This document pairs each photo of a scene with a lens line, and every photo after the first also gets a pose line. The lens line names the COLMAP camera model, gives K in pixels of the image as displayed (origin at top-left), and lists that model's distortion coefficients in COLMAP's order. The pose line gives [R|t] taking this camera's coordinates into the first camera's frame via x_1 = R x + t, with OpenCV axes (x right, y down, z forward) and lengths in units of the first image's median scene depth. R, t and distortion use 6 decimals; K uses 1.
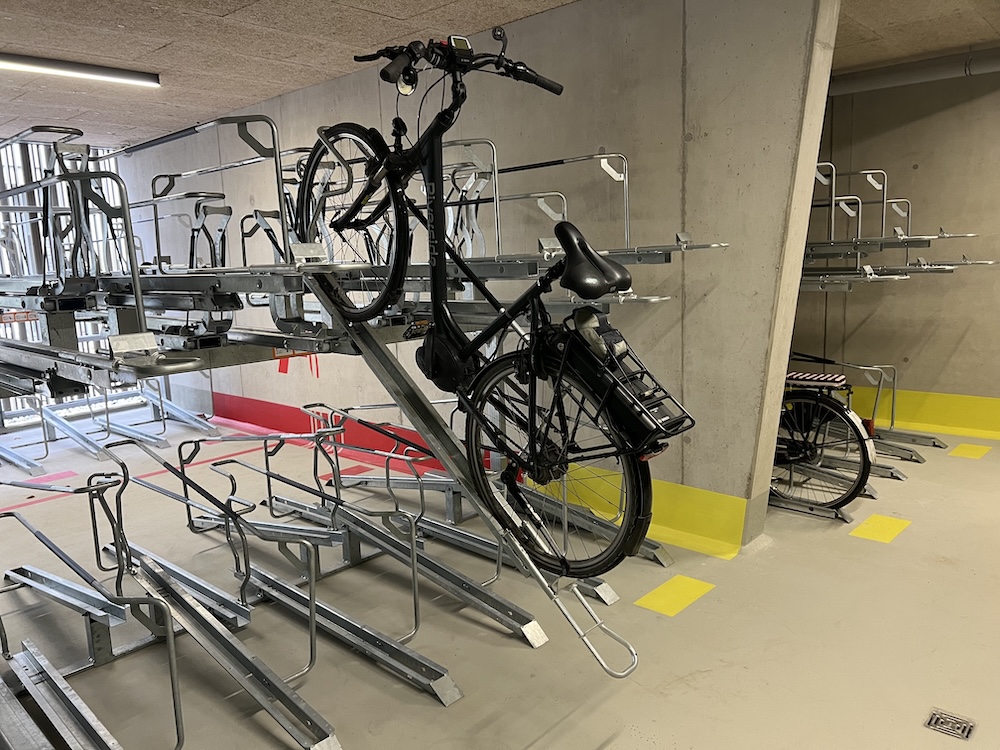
lens RADIAL K [[735.1, 0, 488.5], [0, 735.1, 362.6], [0, 0, 1]] dist [0.057463, -0.061746]
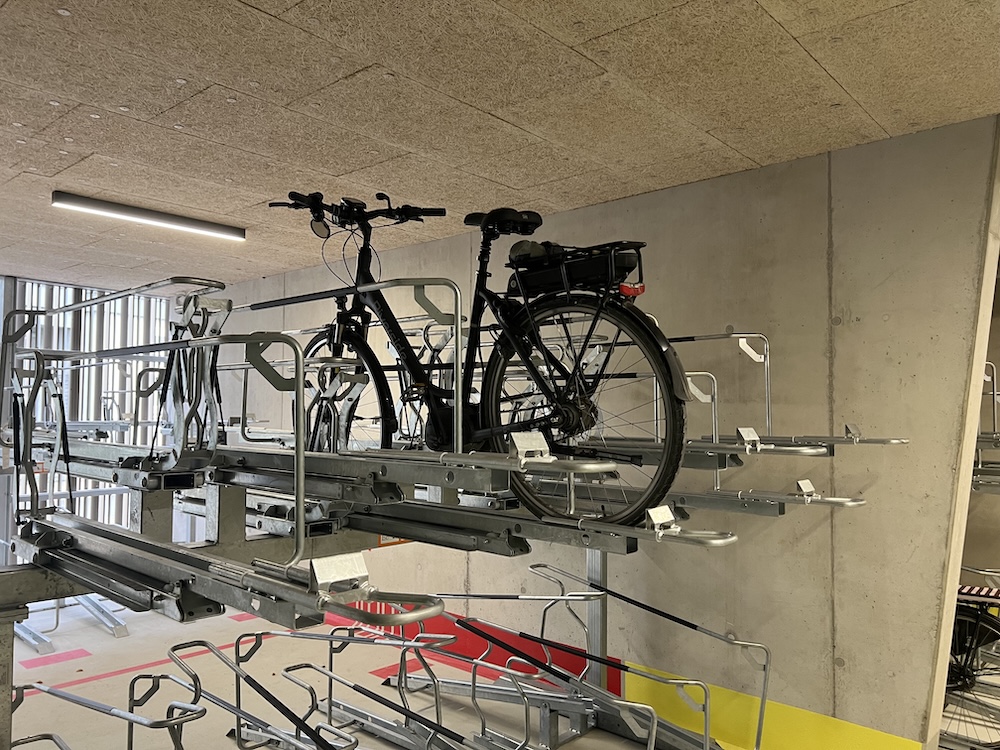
lens RADIAL K [[738.4, 0, 512.1], [0, 738.4, 380.1], [0, 0, 1]] dist [0.056037, -0.058975]
pose [[0.998662, 0.049848, 0.013748, -0.146622], [-0.046291, 0.980324, -0.191889, -0.033650], [-0.023043, 0.190996, 0.981320, 0.108414]]
